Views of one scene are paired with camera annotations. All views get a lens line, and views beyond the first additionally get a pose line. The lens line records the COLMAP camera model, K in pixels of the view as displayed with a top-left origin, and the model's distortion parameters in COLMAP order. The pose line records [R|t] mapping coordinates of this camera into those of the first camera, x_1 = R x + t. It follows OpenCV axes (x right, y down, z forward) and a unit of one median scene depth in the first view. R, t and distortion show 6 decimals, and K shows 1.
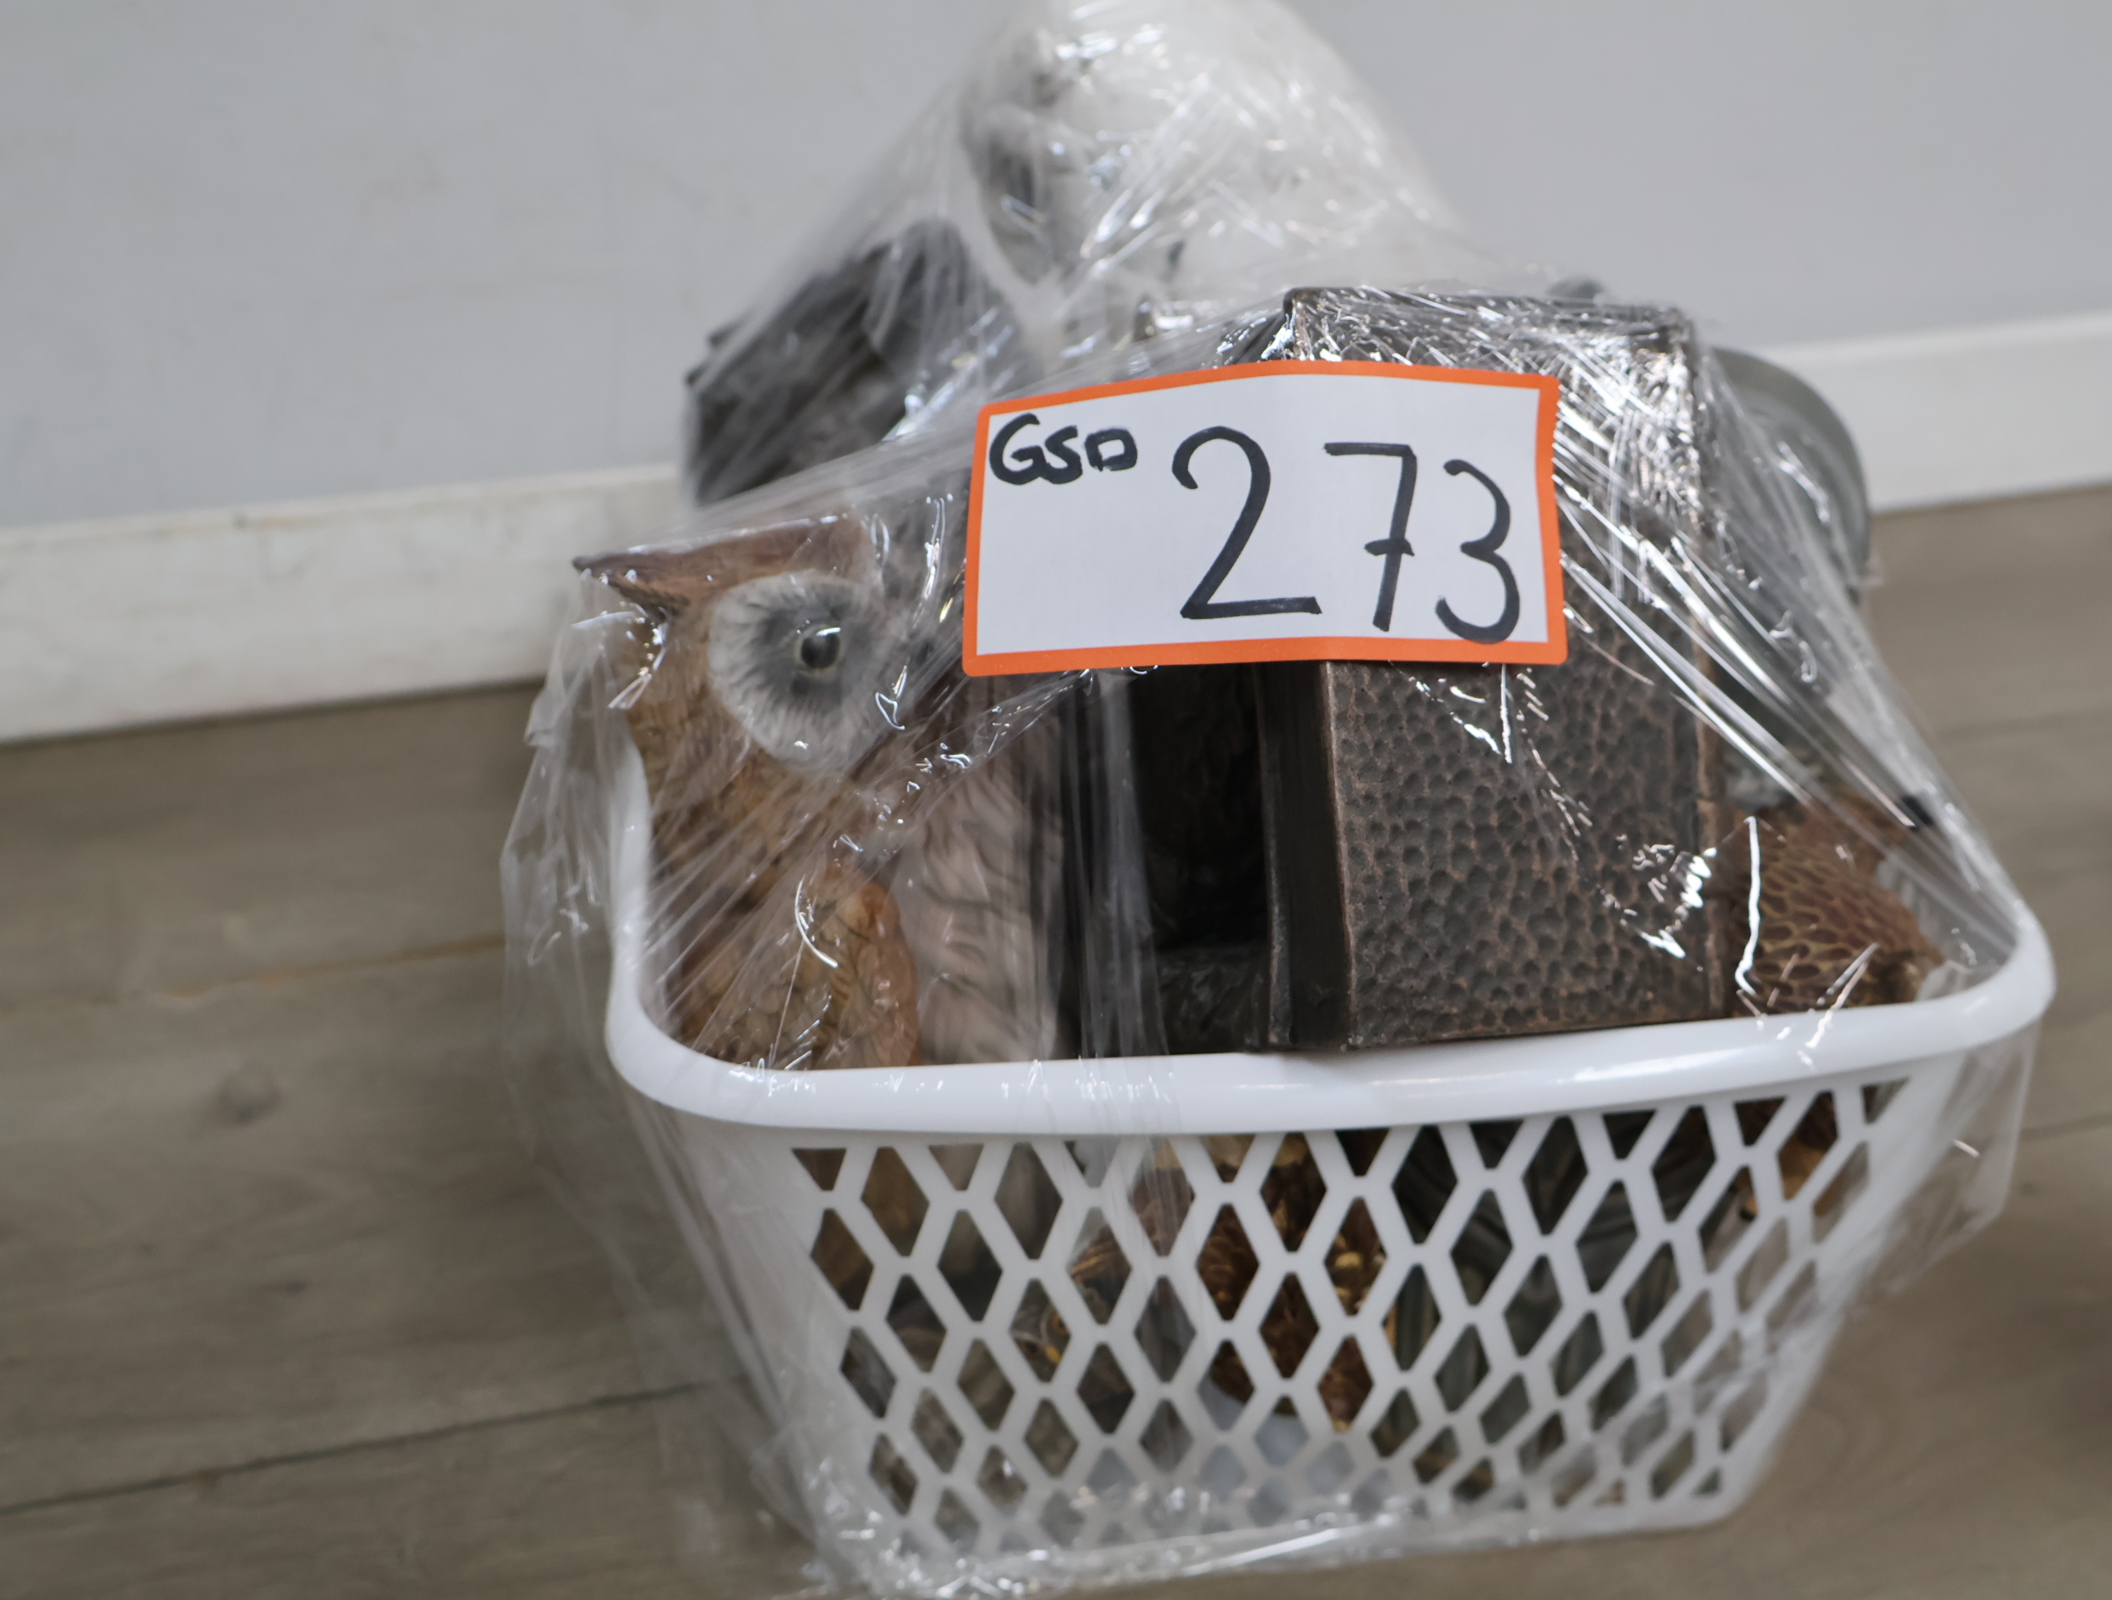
lens RADIAL K [[2390.2, 0, 1060.1], [0, 2390.2, 808.9], [0, 0, 1]] dist [0.000589, 0.016006]
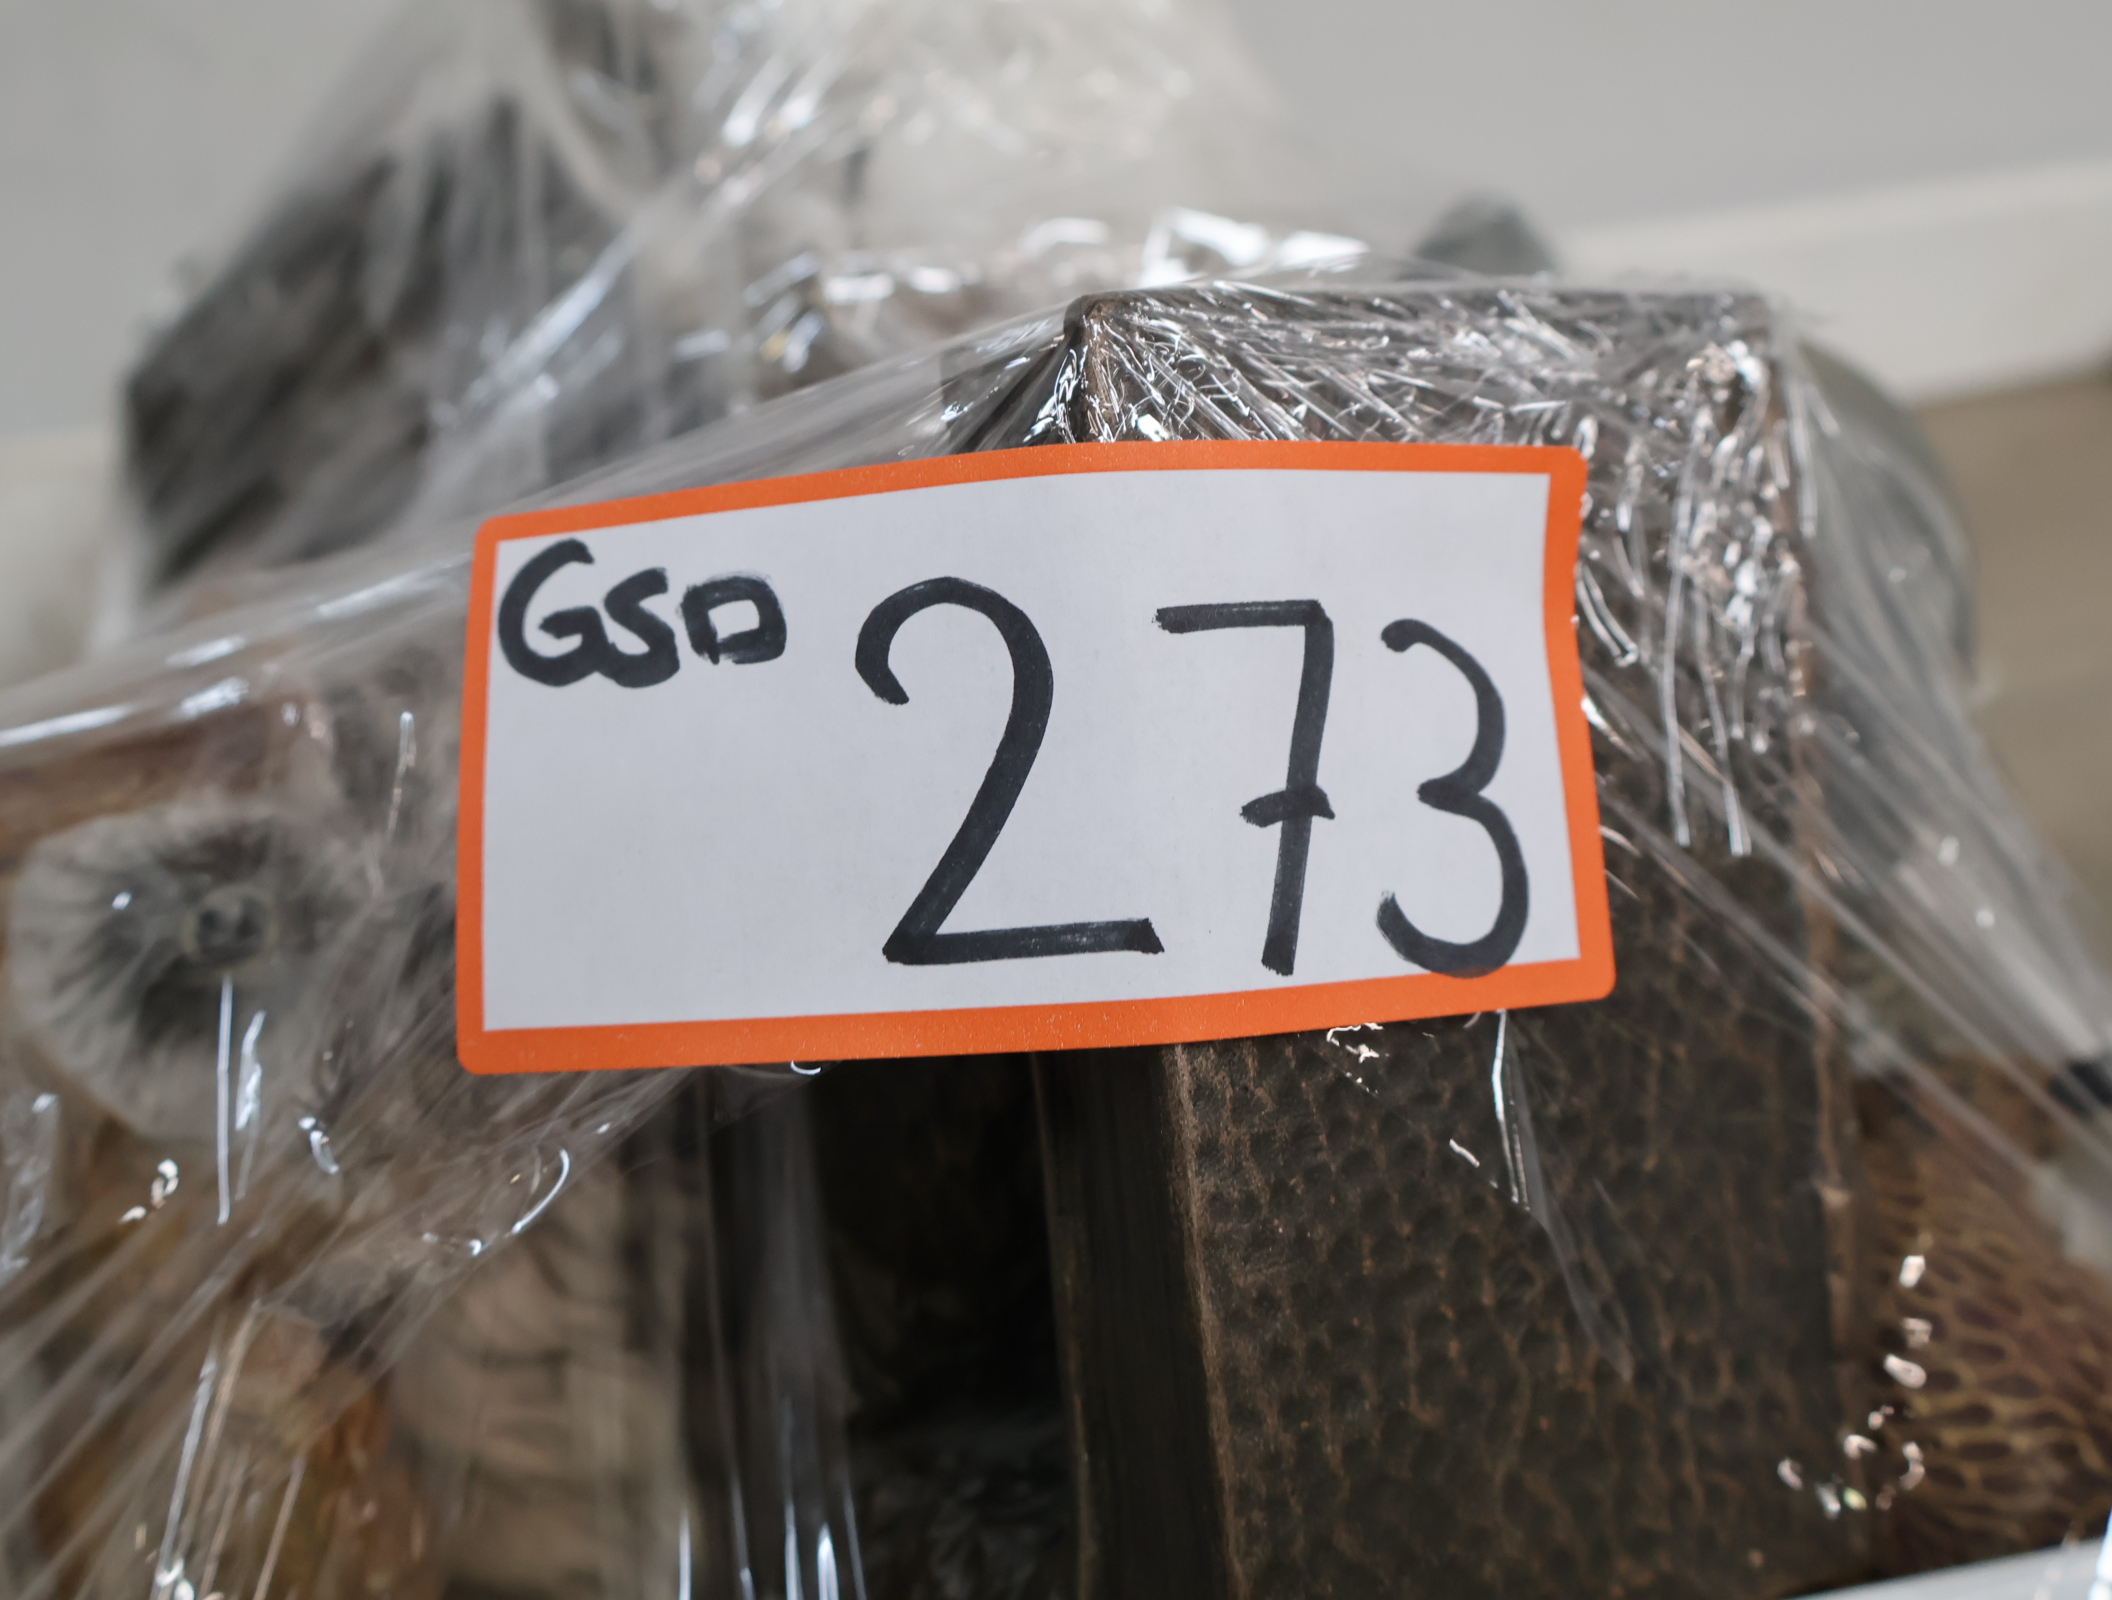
lens RADIAL K [[2493.1, 0, 1056.0], [0, 2493.1, 800.0], [0, 0, 1]] dist [0.003397, 0.006671]
pose [[0.993038, -0.038769, 0.111229, 0.028915], [0.032981, 0.998028, 0.053415, -0.138371], [-0.113081, -0.049374, 0.992358, 0.468391]]
